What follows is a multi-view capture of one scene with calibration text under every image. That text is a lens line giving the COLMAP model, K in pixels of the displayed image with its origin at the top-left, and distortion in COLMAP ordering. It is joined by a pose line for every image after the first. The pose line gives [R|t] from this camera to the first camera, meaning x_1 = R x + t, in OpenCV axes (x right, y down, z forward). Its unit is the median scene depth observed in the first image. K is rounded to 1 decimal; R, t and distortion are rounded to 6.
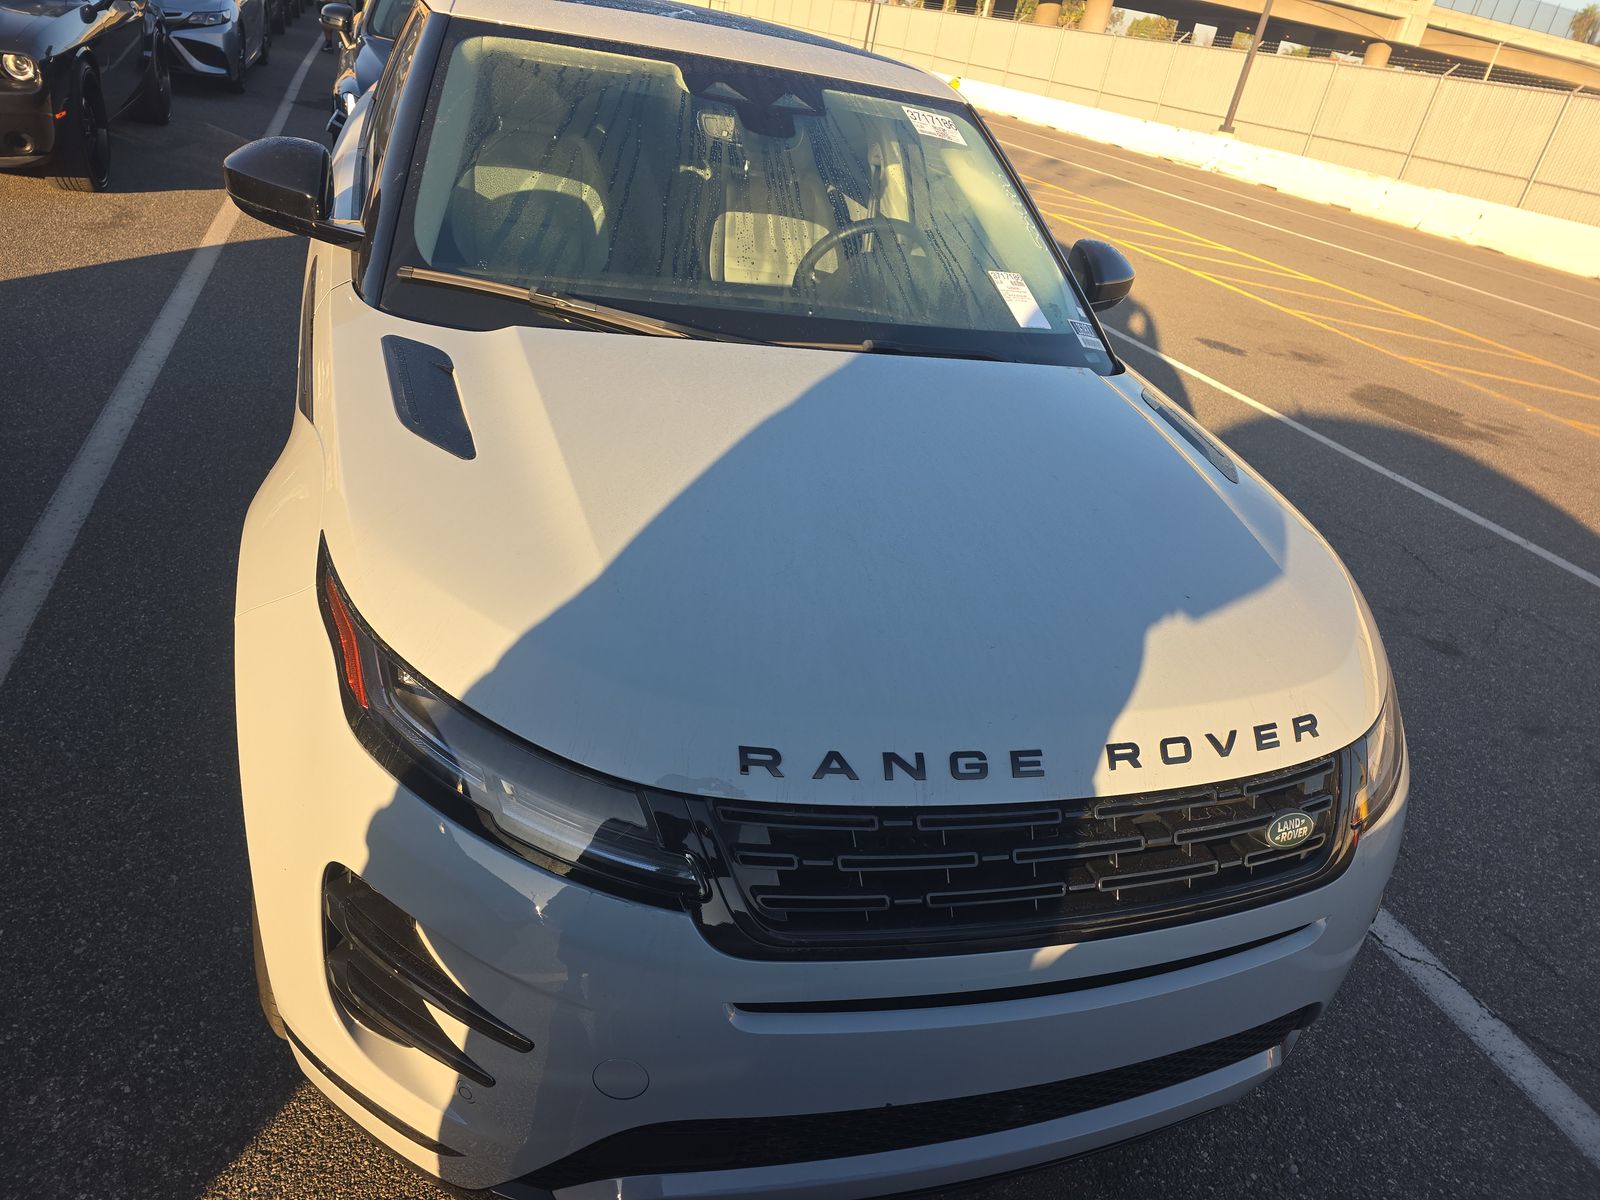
lens RADIAL K [[1046.6, 0, 800.0], [0, 1046.6, 600.0], [0, 0, 1]] dist [0.052564, -0.044725]
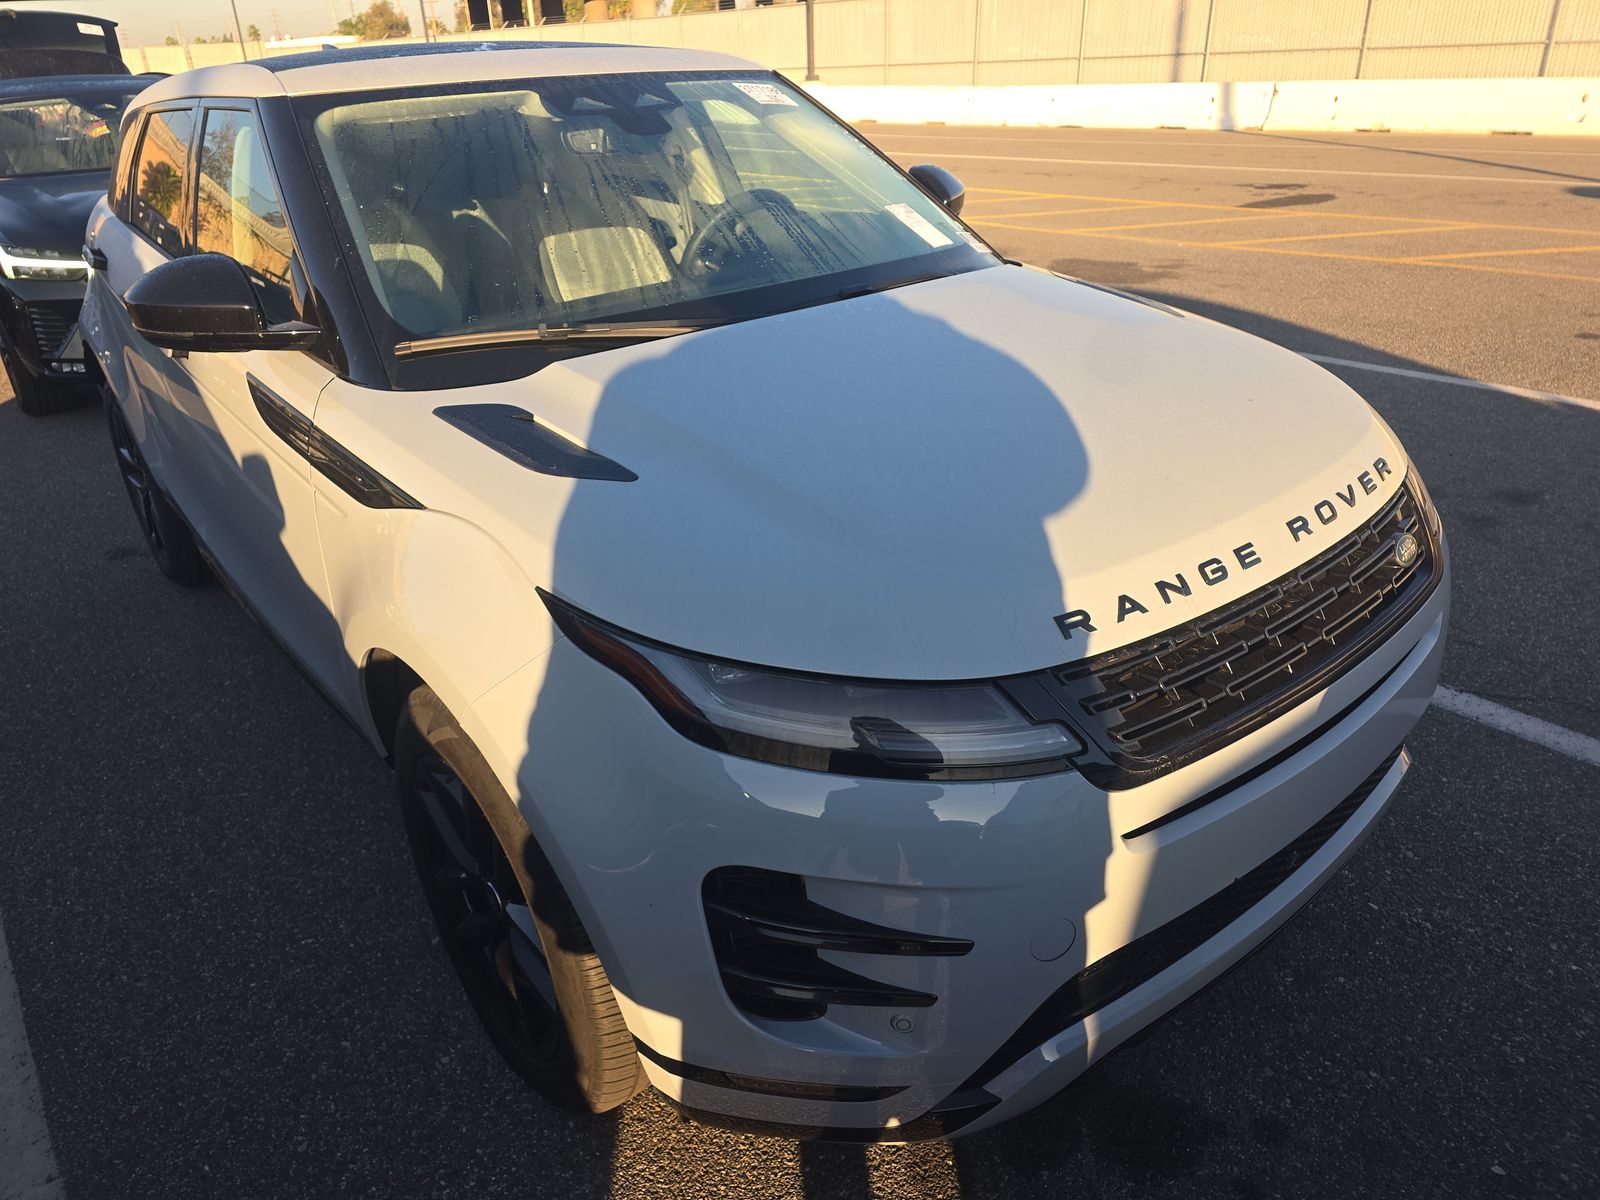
lens RADIAL K [[1046.6, 0, 800.0], [0, 1046.6, 600.0], [0, 0, 1]] dist [0.052564, -0.044725]
pose [[0.914965, -0.338565, 0.219576, -0.274159], [0.338801, 0.940100, 0.037774, -0.005231], [-0.219212, 0.039830, 0.974864, -0.012745]]
